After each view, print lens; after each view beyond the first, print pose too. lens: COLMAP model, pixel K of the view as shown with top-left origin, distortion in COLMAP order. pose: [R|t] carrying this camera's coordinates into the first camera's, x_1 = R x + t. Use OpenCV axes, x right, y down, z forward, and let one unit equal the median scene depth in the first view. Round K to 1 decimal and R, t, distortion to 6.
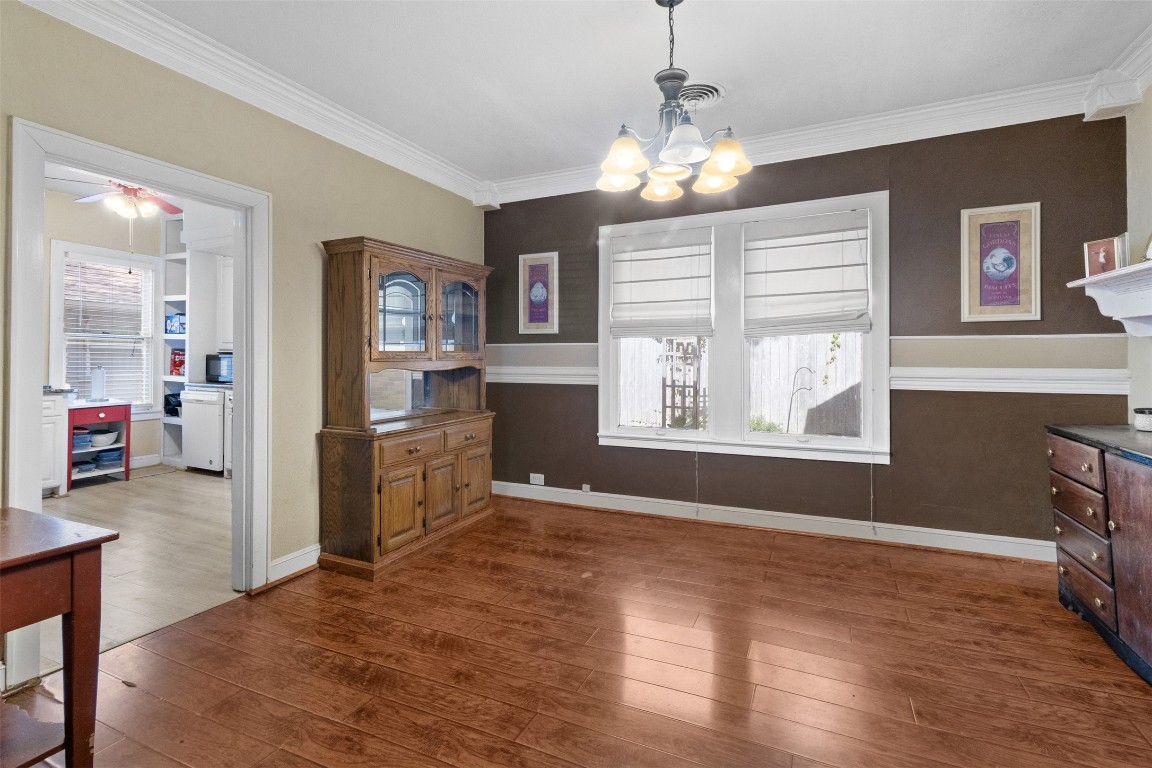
lens RADIAL K [[534.3, 0, 574.2], [0, 534.3, 351.2], [0, 0, 1]] dist [0.001309, 0.000464]
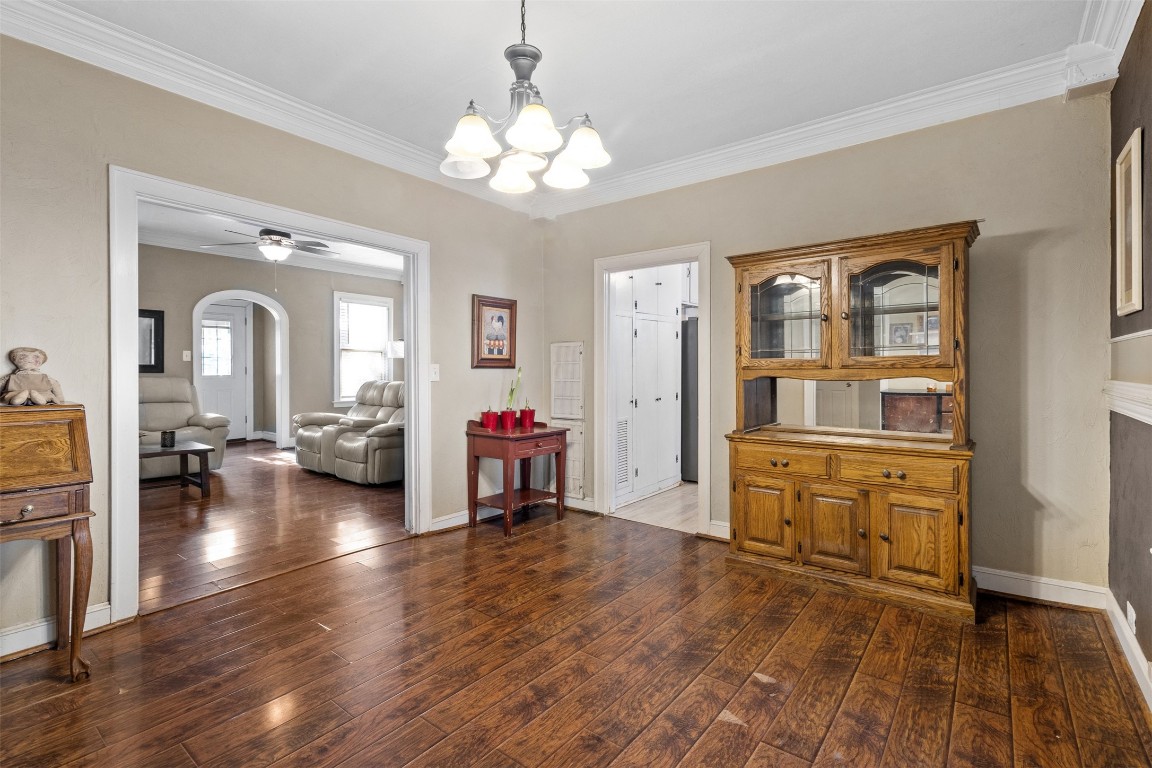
lens RADIAL K [[534.3, 0, 572.2], [0, 534.3, 373.0], [0, 0, 1]] dist [0.001309, 0.000464]
pose [[-0.227094, 0.014684, -0.973762, 0.725979], [0.016761, 0.999797, 0.011168, 0.009302], [0.973729, -0.013785, -0.227294, 0.889007]]
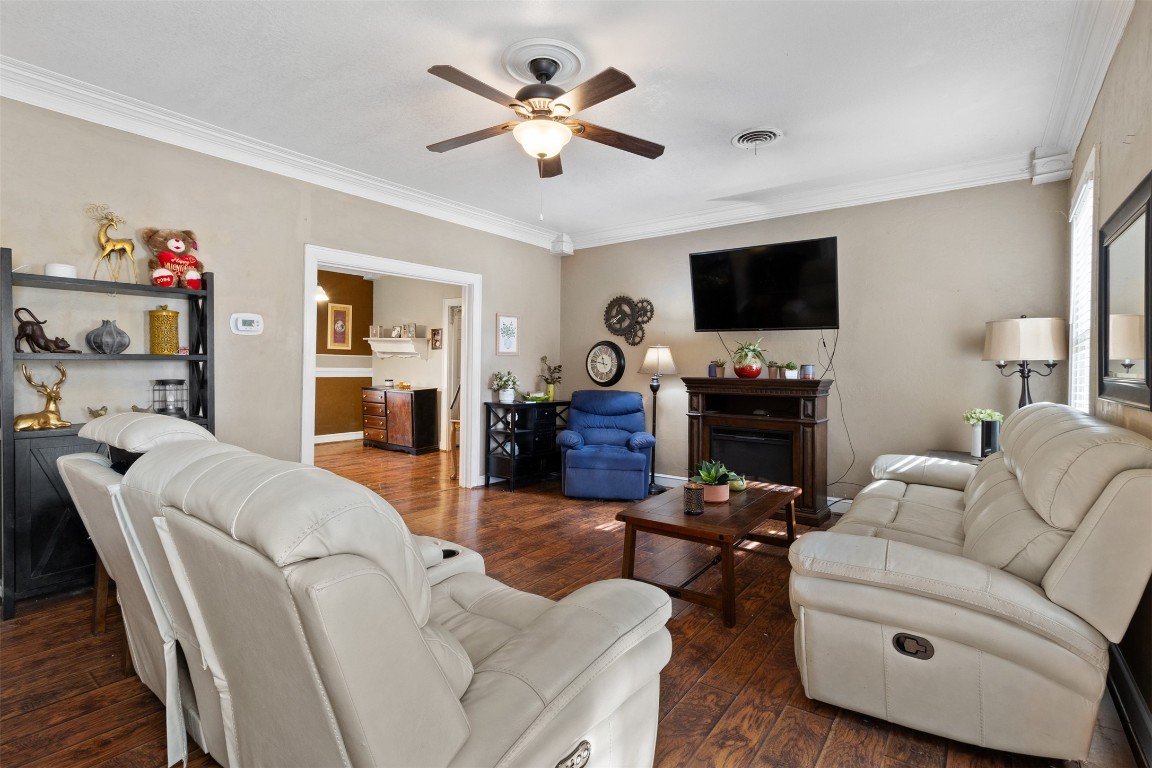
lens RADIAL K [[534.3, 0, 566.4], [0, 534.3, 371.1], [0, 0, 1]] dist [0.001309, 0.000464]
pose [[0.204941, -0.005629, 0.978758, -1.470635], [-0.032705, 0.999386, 0.012596, -0.019459], [-0.978228, -0.034591, 0.204631, -0.581477]]
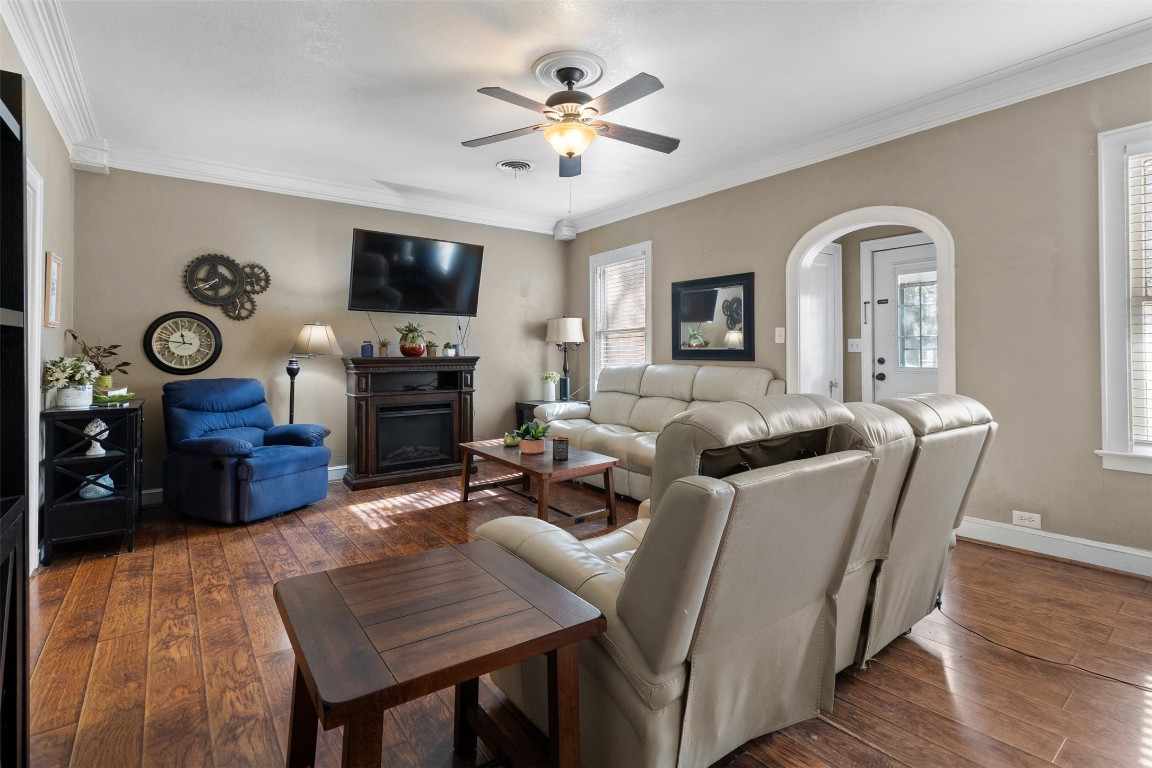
lens RADIAL K [[534.3, 0, 567.0], [0, 534.3, 352.2], [0, 0, 1]] dist [0.001309, 0.000464]
pose [[-0.879372, 0.006210, 0.476096, -1.107689], [-0.005628, 0.999710, -0.023435, 0.021676], [-0.476103, -0.023288, -0.879081, 0.380229]]
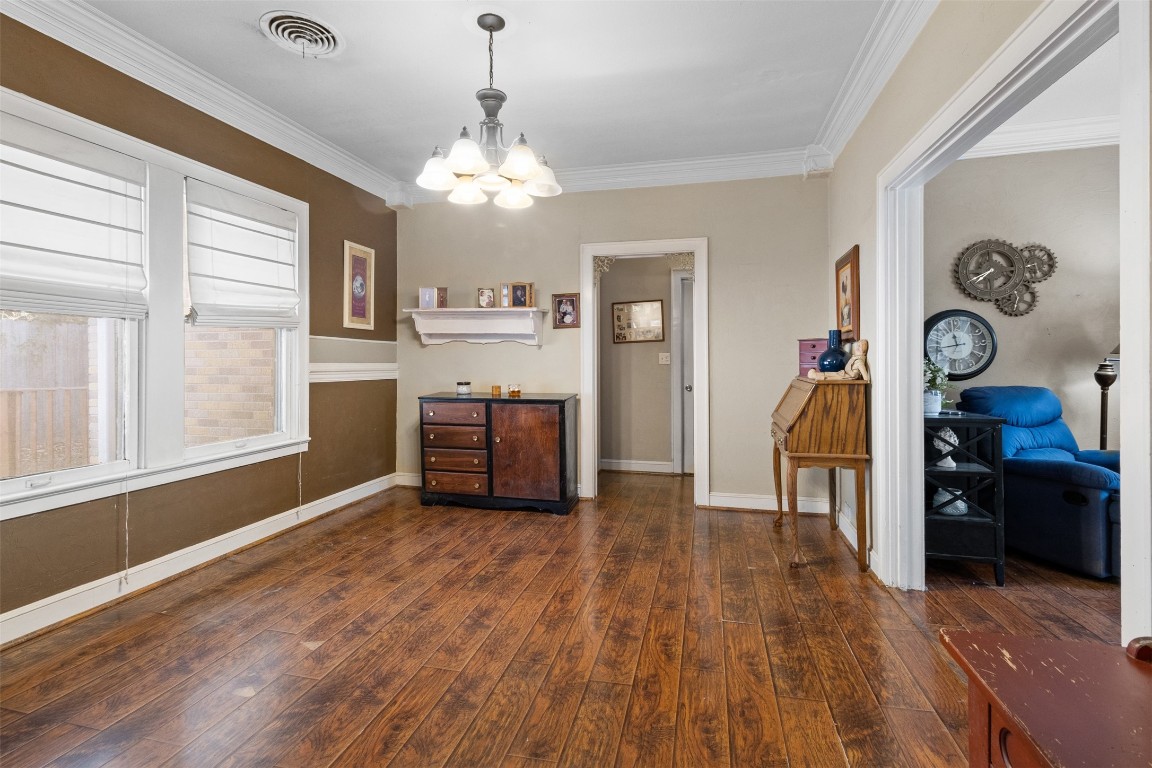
lens RADIAL K [[534.3, 0, 568.2], [0, 534.3, 359.7], [0, 0, 1]] dist [0.001309, 0.000464]
pose [[-0.185599, 0.005380, 0.982611, -0.645066], [-0.013117, 0.999882, -0.007952, 0.026456], [-0.982538, -0.014365, -0.185506, 0.723827]]
